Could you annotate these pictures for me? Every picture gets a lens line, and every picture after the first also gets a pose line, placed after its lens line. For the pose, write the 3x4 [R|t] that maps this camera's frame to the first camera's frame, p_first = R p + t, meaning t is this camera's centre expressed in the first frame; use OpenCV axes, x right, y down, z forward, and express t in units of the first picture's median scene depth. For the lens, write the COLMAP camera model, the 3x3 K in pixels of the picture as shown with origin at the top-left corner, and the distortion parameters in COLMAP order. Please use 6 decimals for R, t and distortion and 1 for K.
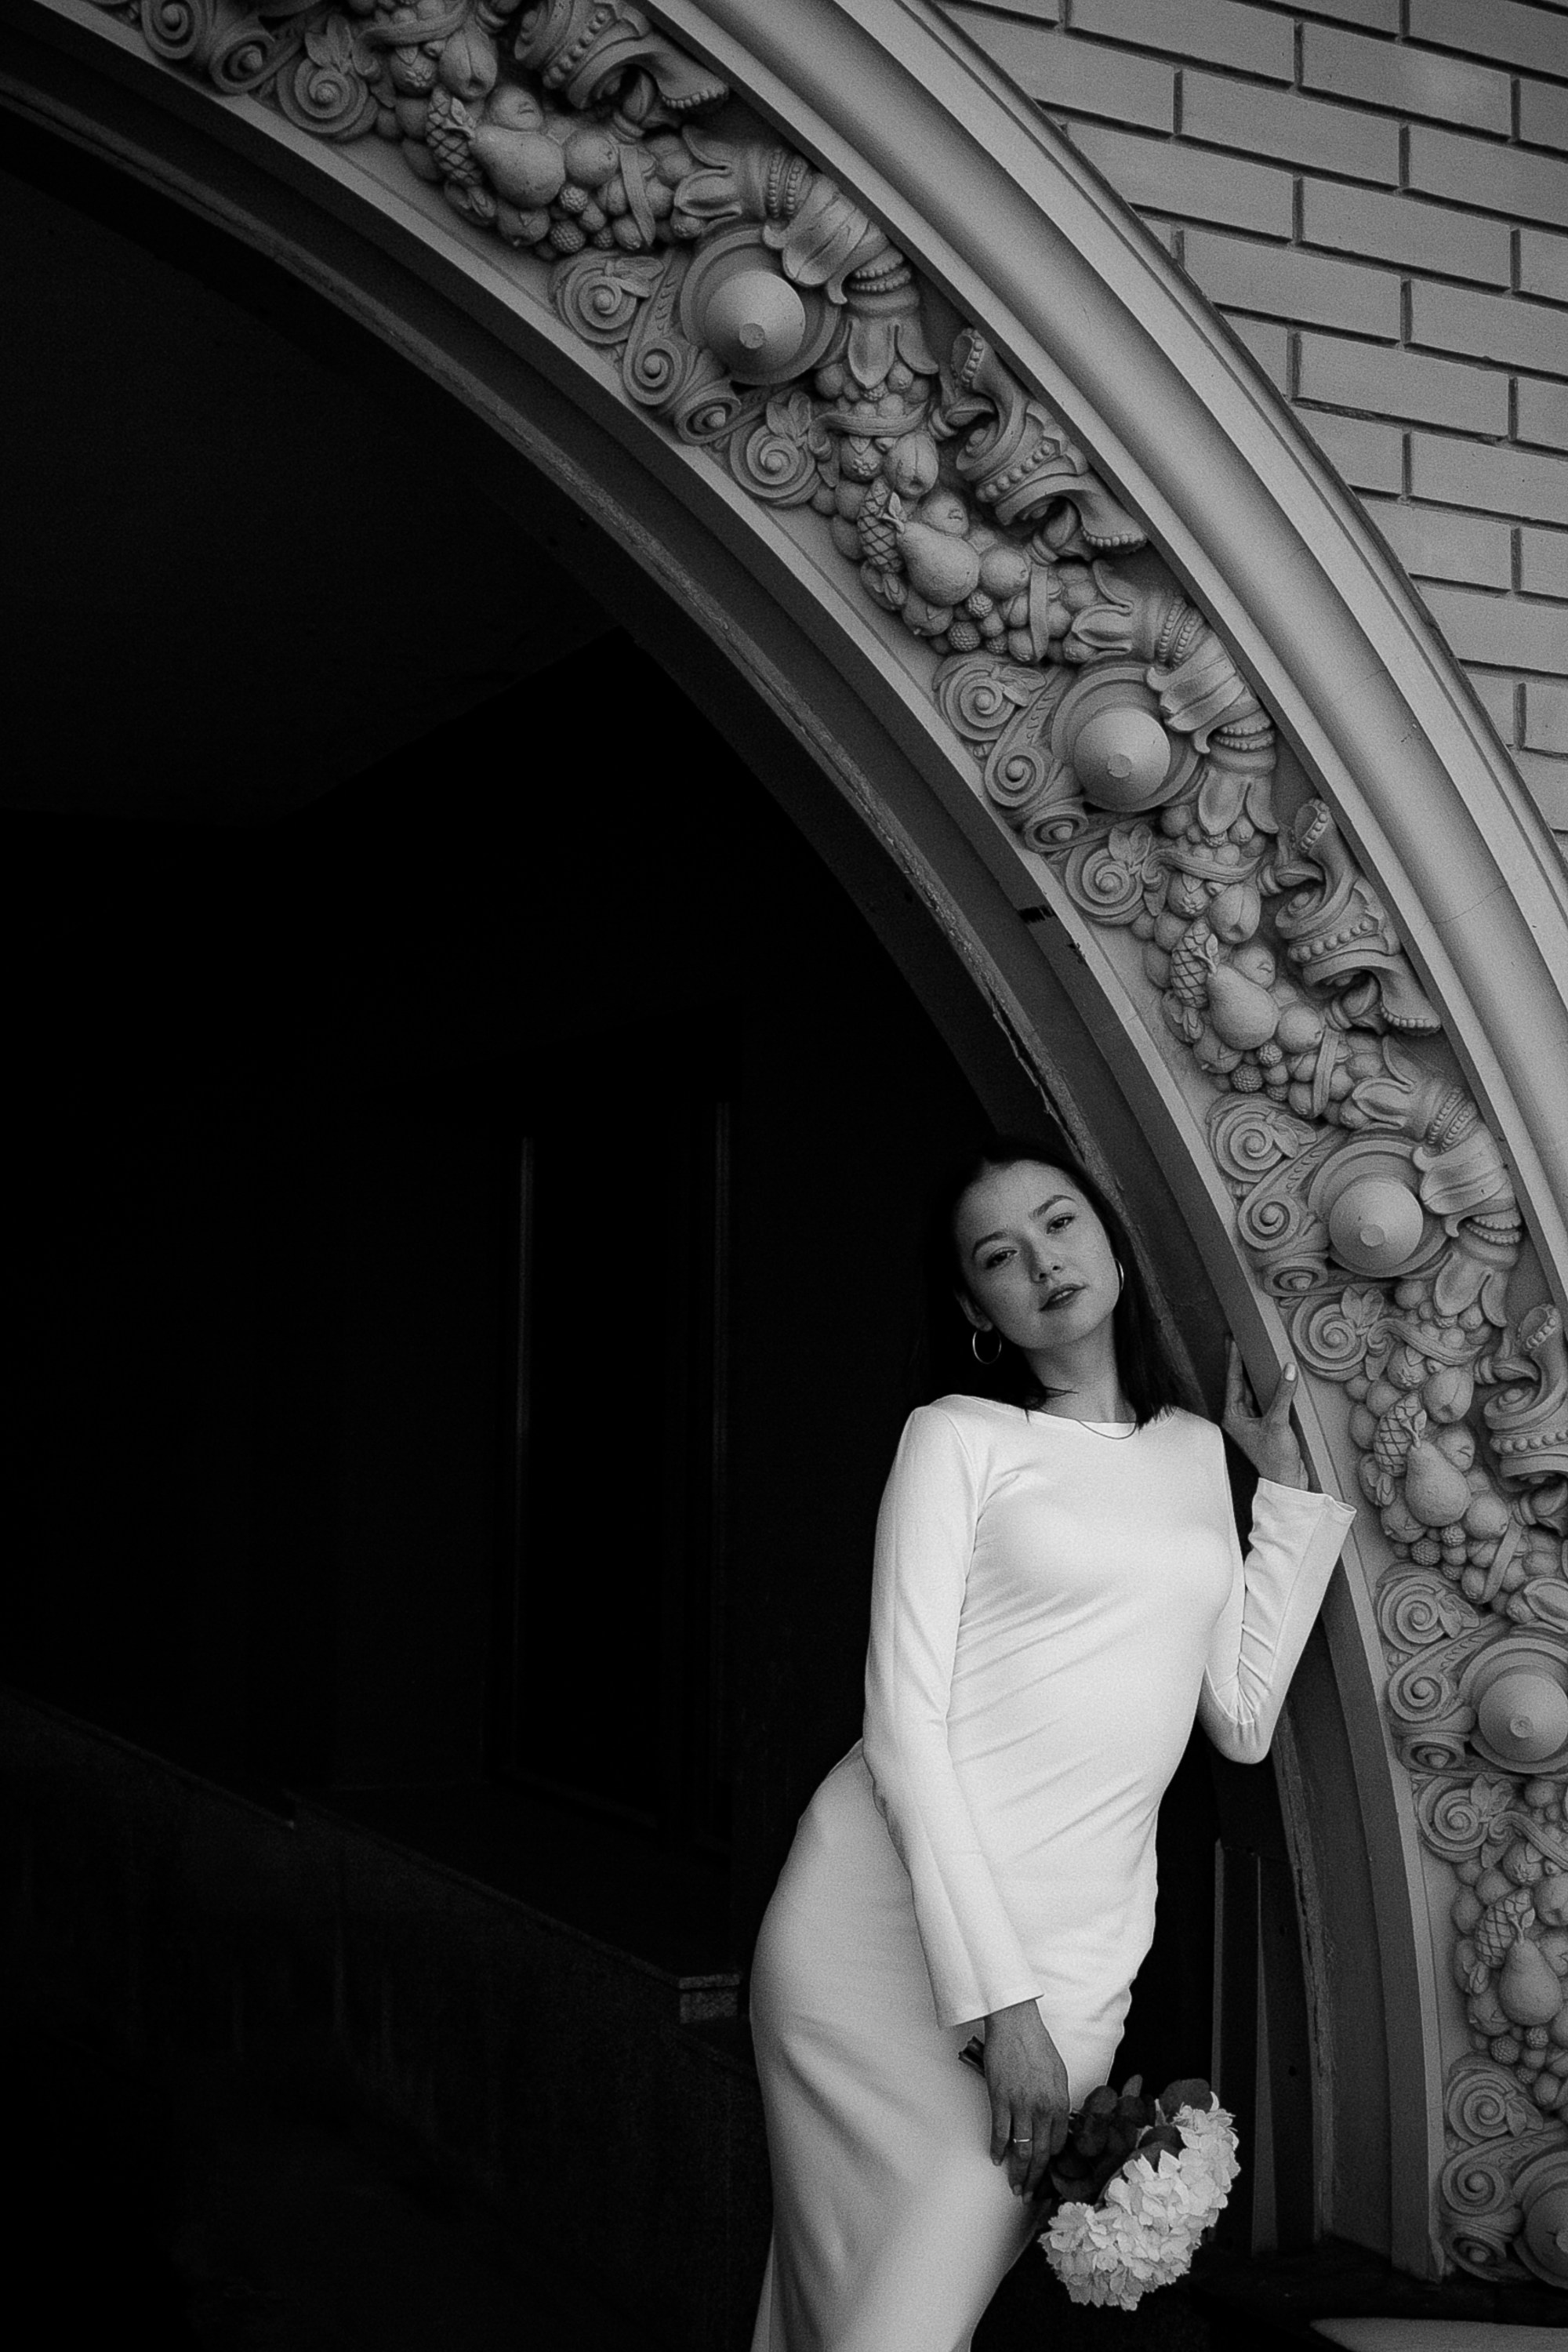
lens RADIAL K [[3163.4, 0, 772.3], [0, 3163.4, 1180.5], [0, 0, 1]] dist [-0.075739, 0.000000]
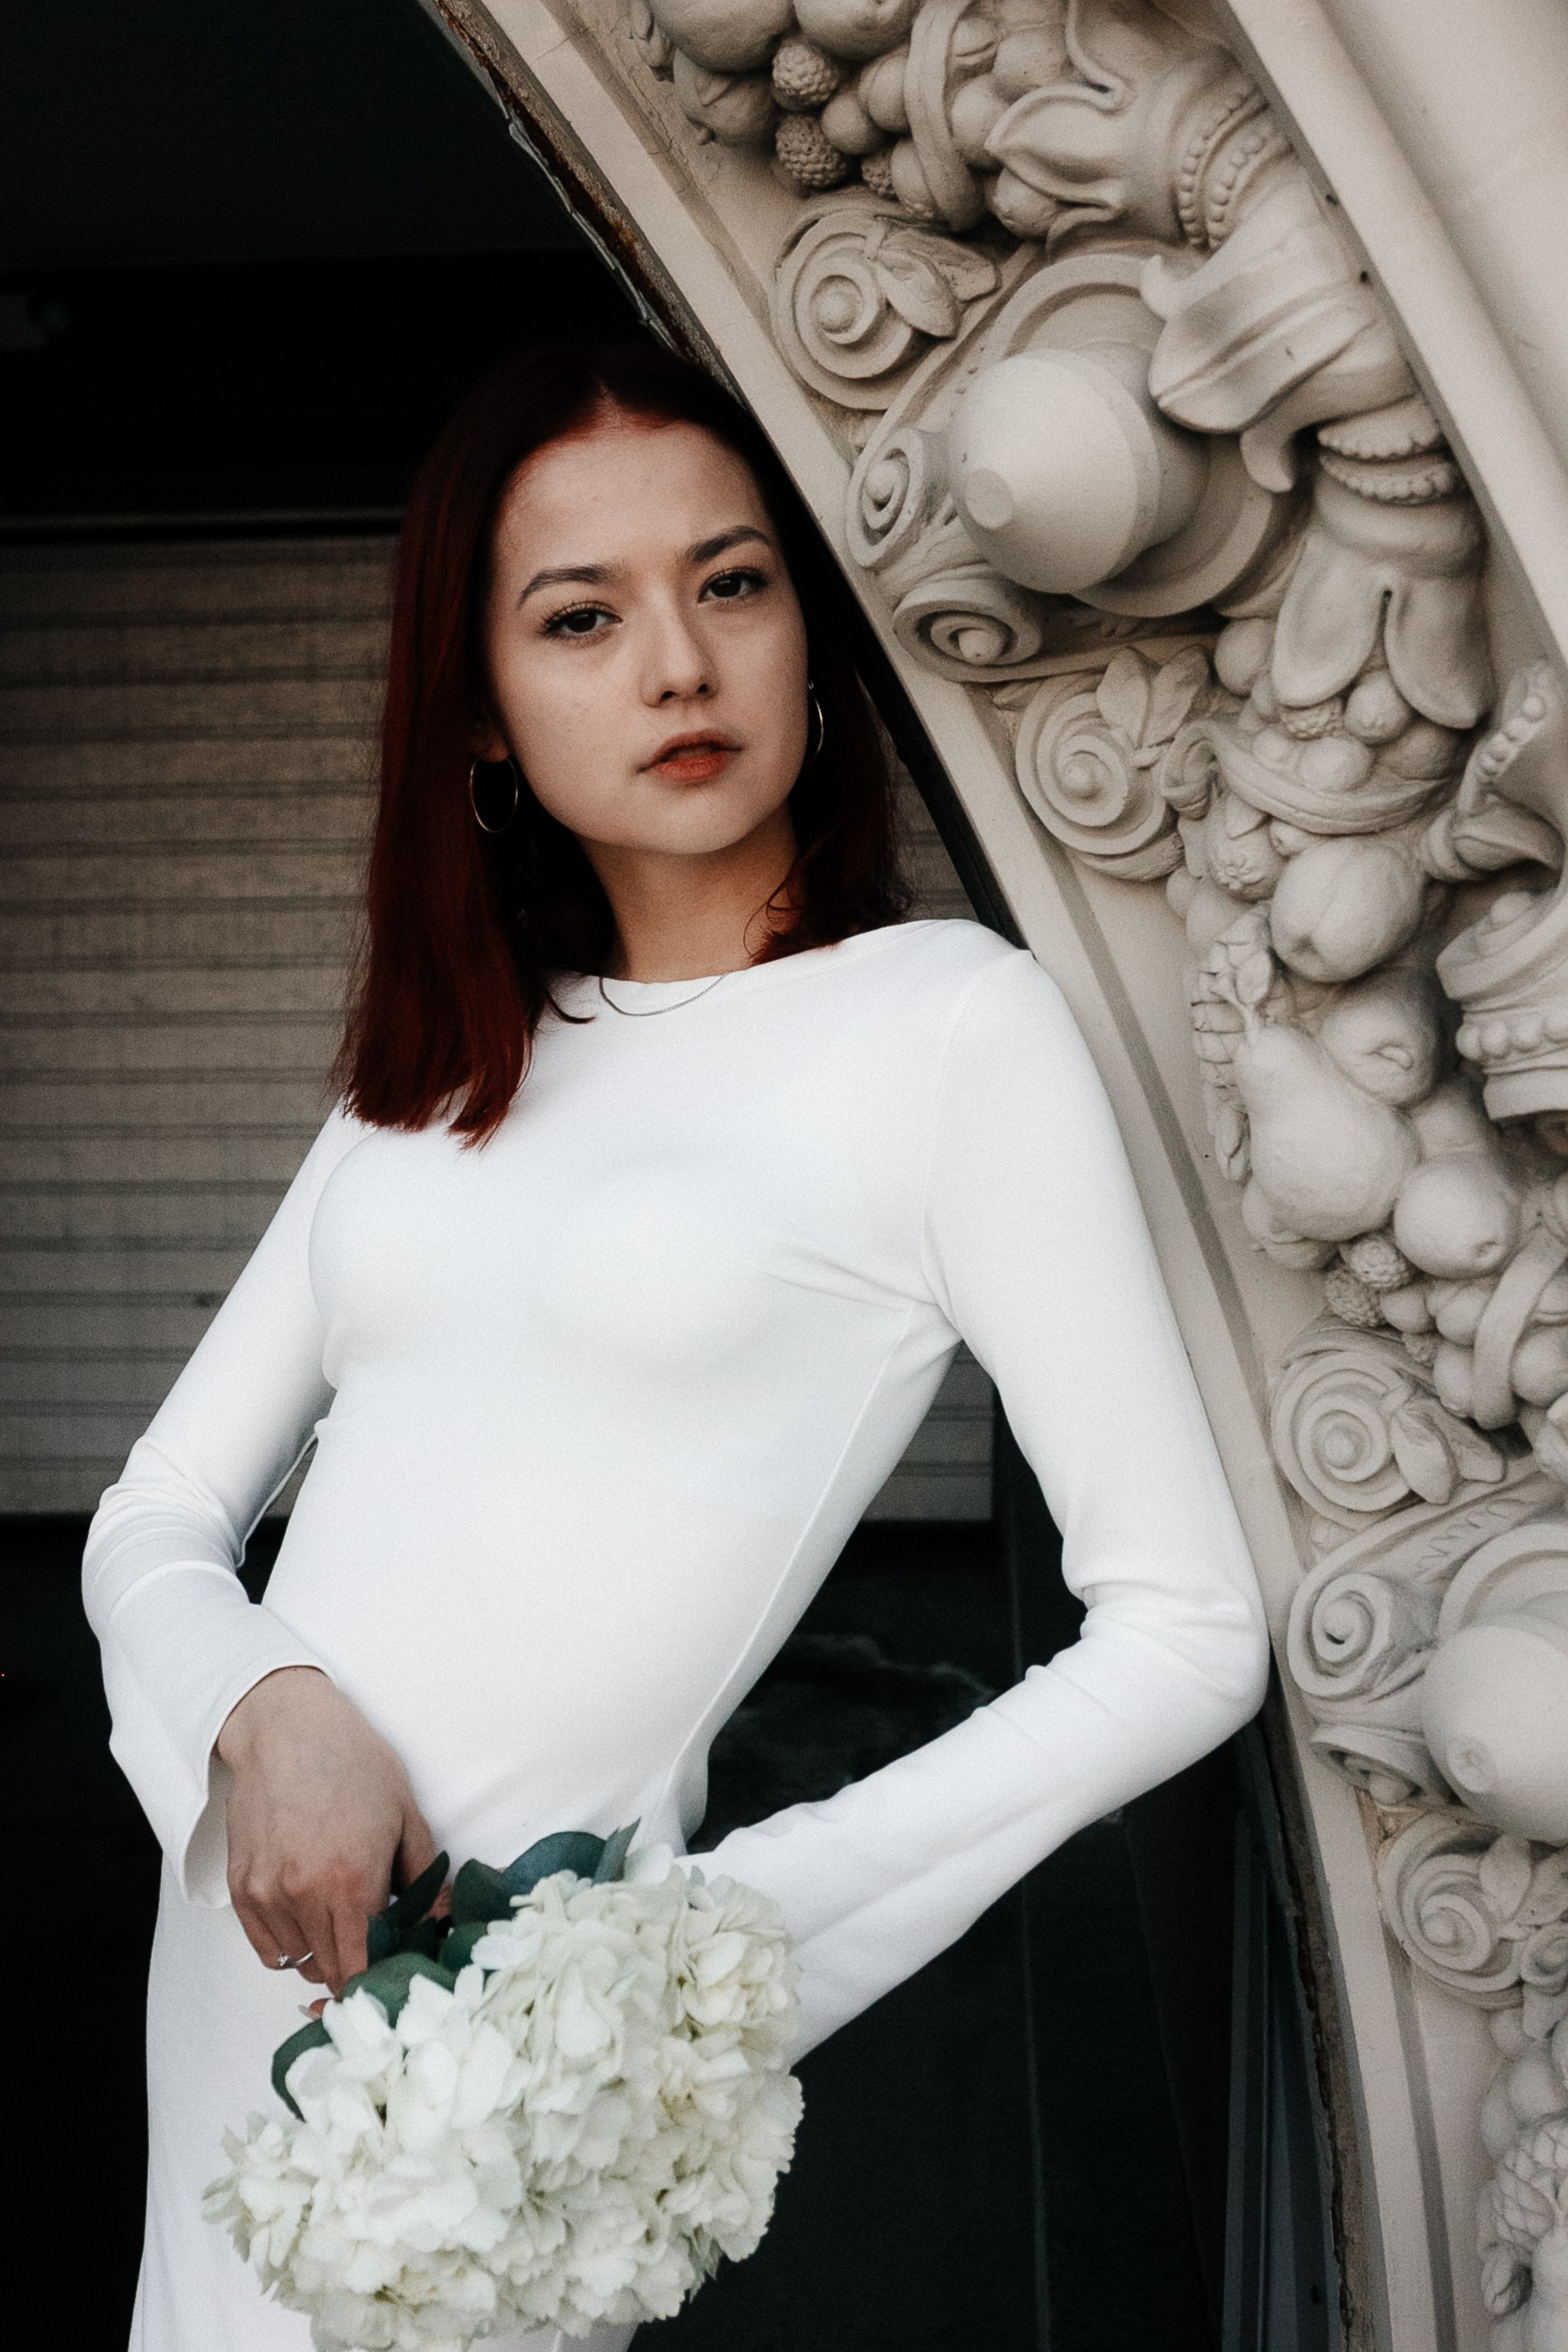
lens RADIAL K [[2919.4, 0, 604.9], [0, 2919.4, 1213.4], [0, 0, 1]] dist [-0.090587, 0.000000]
pose [[0.862880, 0.026737, -0.504701, 0.319795], [0.060194, 0.986055, 0.155151, 0.043990], [0.501811, -0.164257, 0.849238, 0.645628]]
